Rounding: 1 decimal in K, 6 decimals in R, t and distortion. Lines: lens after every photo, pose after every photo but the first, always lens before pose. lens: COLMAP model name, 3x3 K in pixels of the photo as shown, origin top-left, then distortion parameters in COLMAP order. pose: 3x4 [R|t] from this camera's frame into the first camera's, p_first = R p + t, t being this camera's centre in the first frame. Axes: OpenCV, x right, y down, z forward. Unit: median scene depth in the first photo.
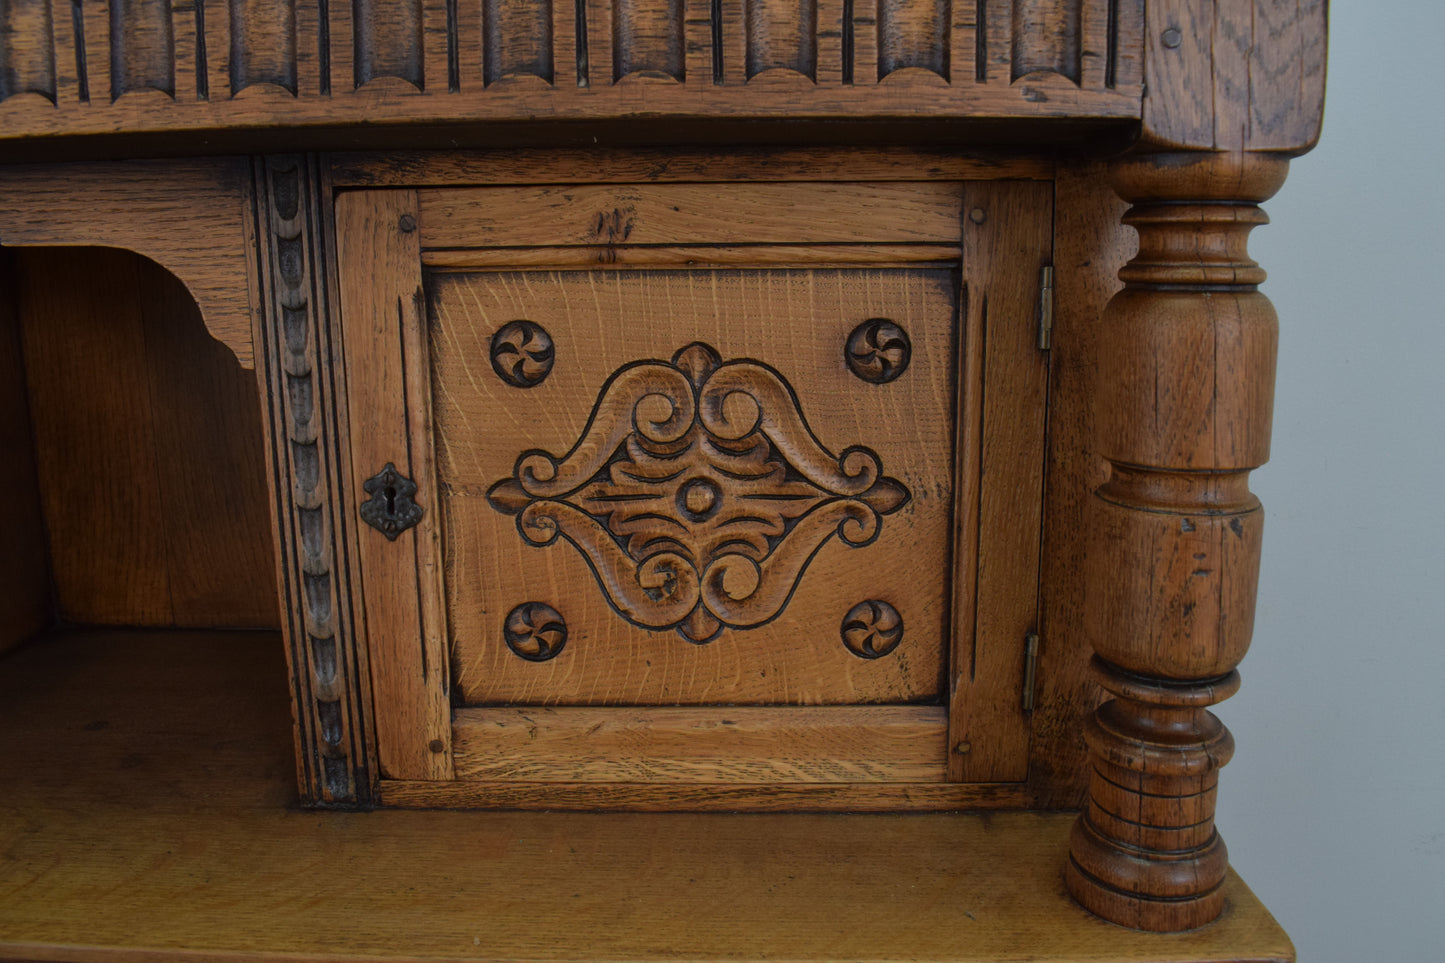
lens RADIAL K [[1118.1, 0, 722.5], [0, 1118.1, 481.5], [0, 0, 1]] dist [-0.111092, 0.026571]
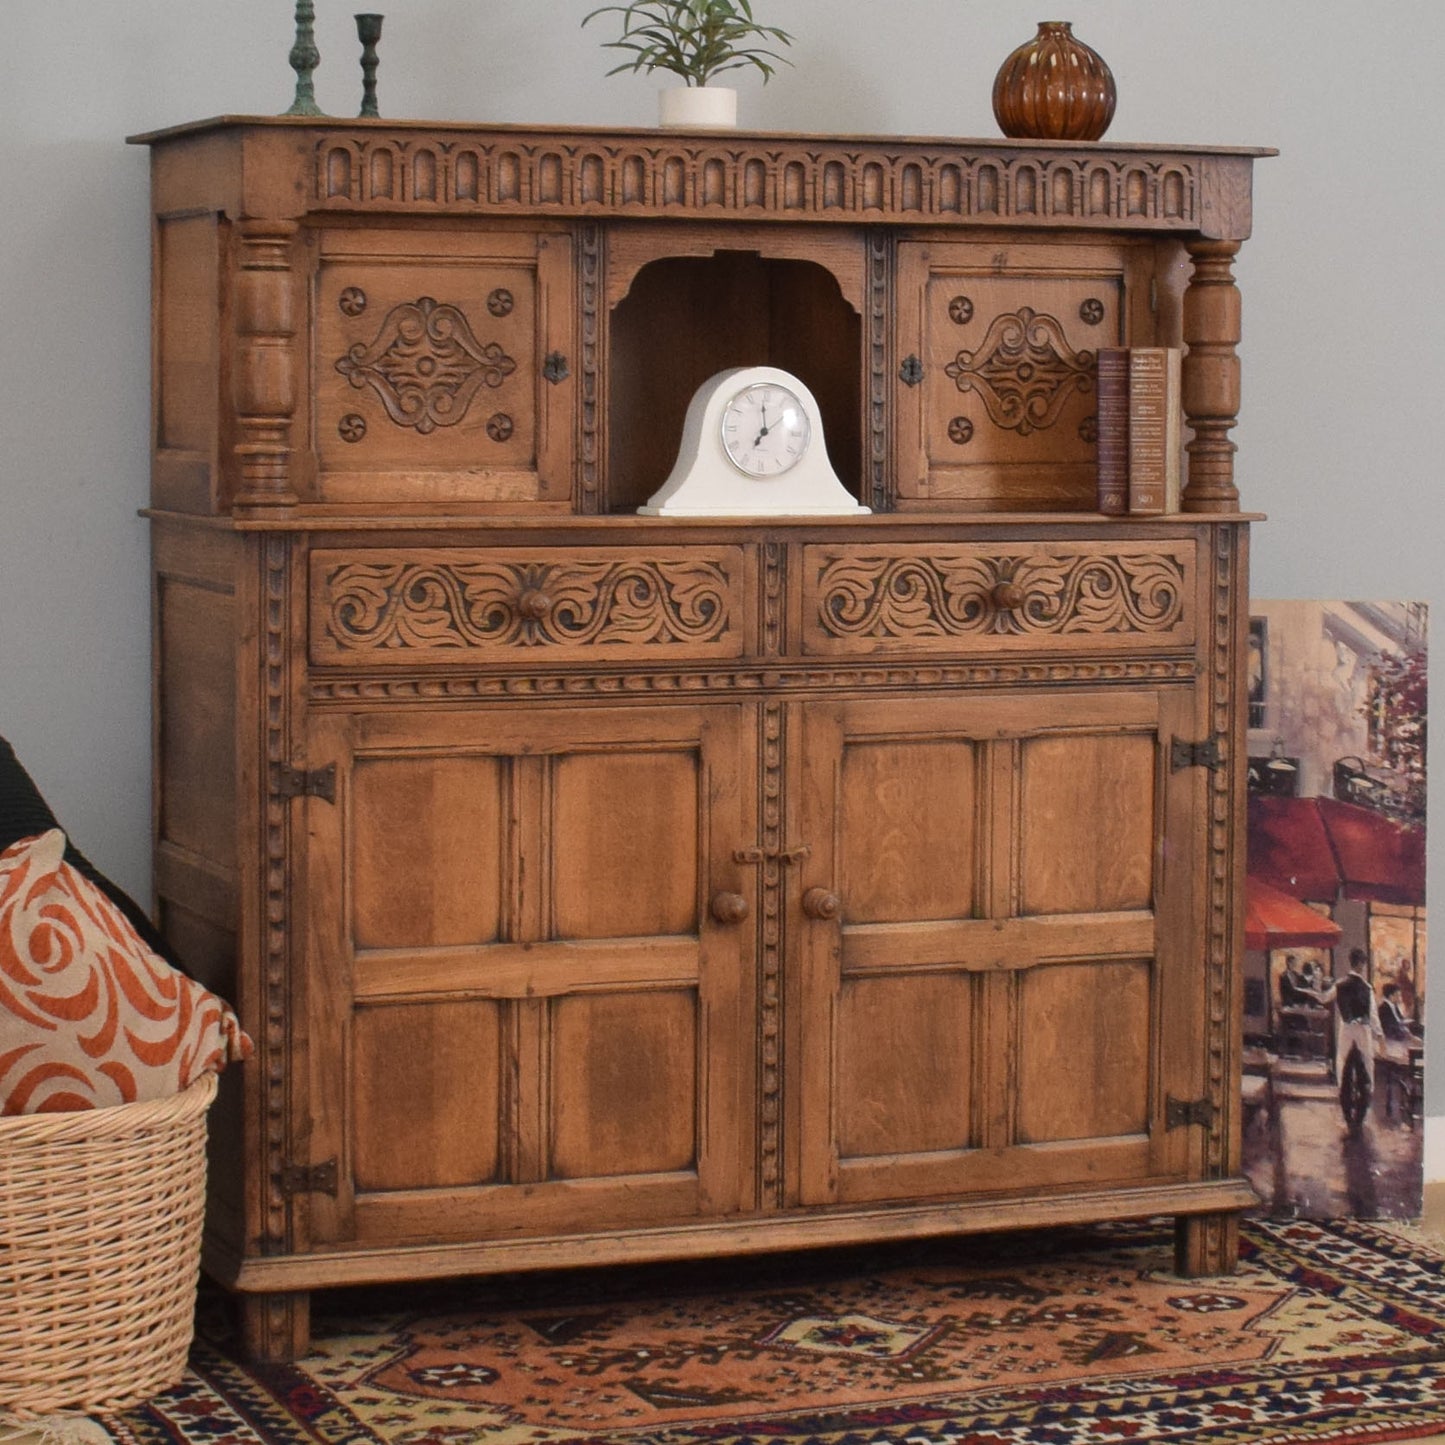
lens RADIAL K [[4033.1, 0, 722.5], [0, 4033.1, 722.5], [0, 0, 1]] dist [-0.118122, -0.304240]
pose [[0.923577, -0.021948, 0.382784, -3.999578], [0.066087, 0.992531, -0.102546, 1.626703], [-0.377675, 0.120006, 0.918129, -6.688664]]
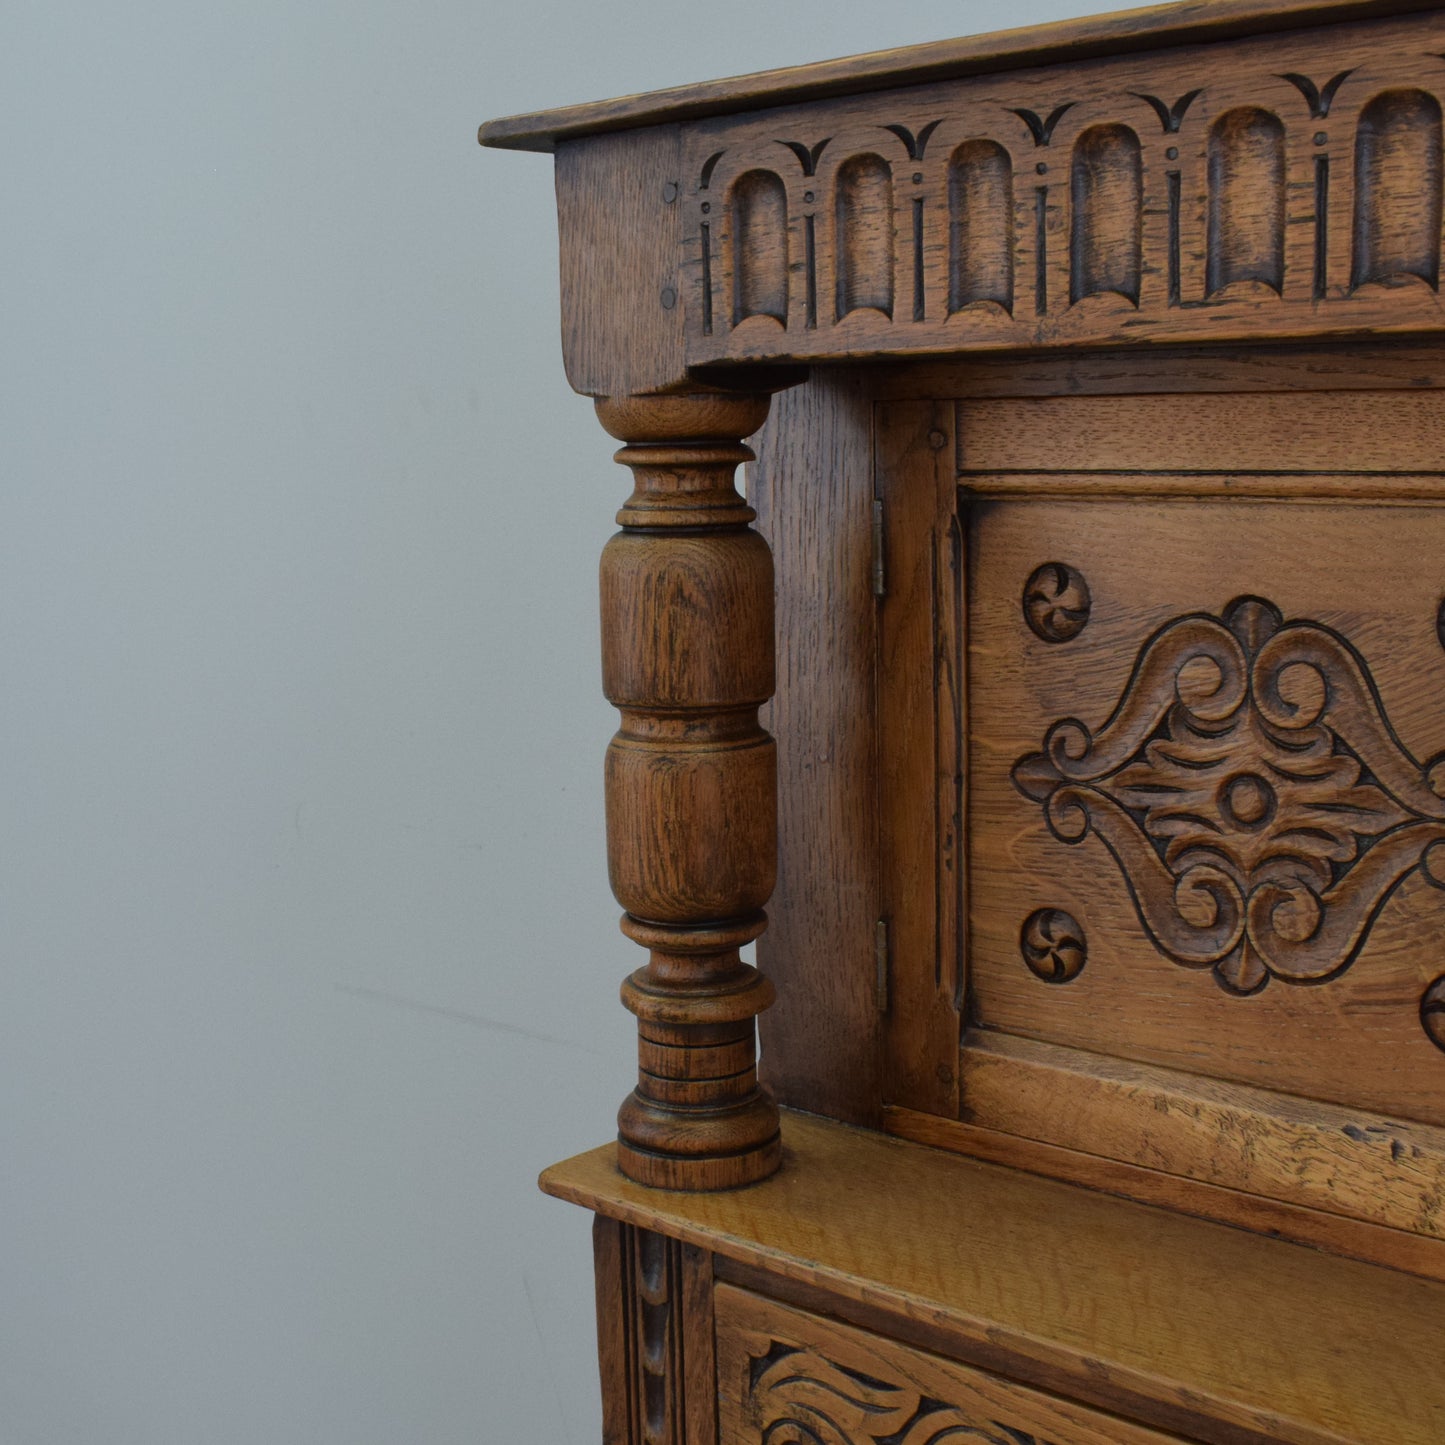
lens RADIAL K [[2041.7, 0, 702.9], [0, 2041.7, 814.1], [0, 0, 1]] dist [-0.093247, -0.009085]
pose [[0.745853, 0.110698, -0.656848, -0.740761], [-0.112430, 0.992868, 0.039663, 0.010686], [0.656554, 0.044267, 0.752979, -0.271214]]
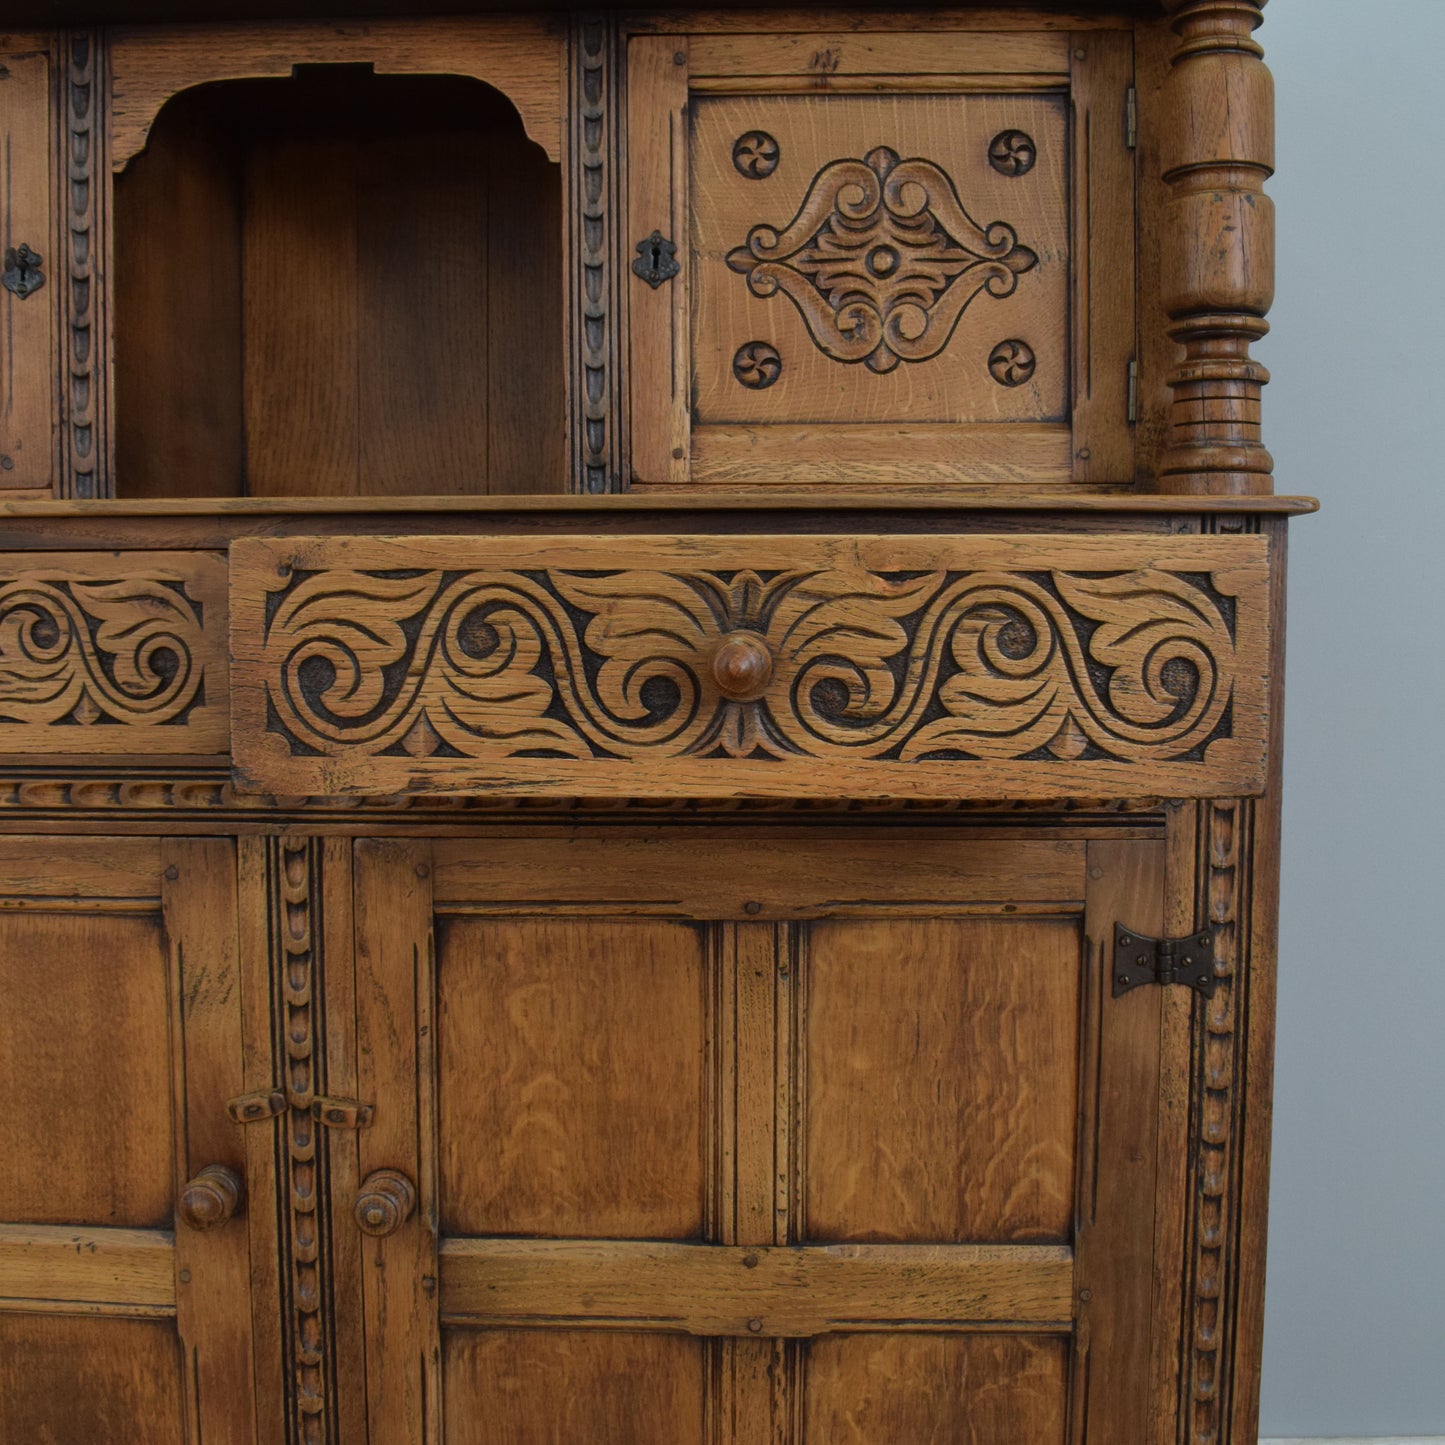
lens RADIAL K [[1711.6, 0, 722.5], [0, 1711.6, 722.5], [0, 0, 1]] dist [-0.108485, 0.033672]
pose [[0.999644, 0.007710, -0.025536, -0.160827], [-0.010901, 0.991805, -0.127297, 0.847645], [0.024345, 0.127530, 0.991536, -0.992894]]
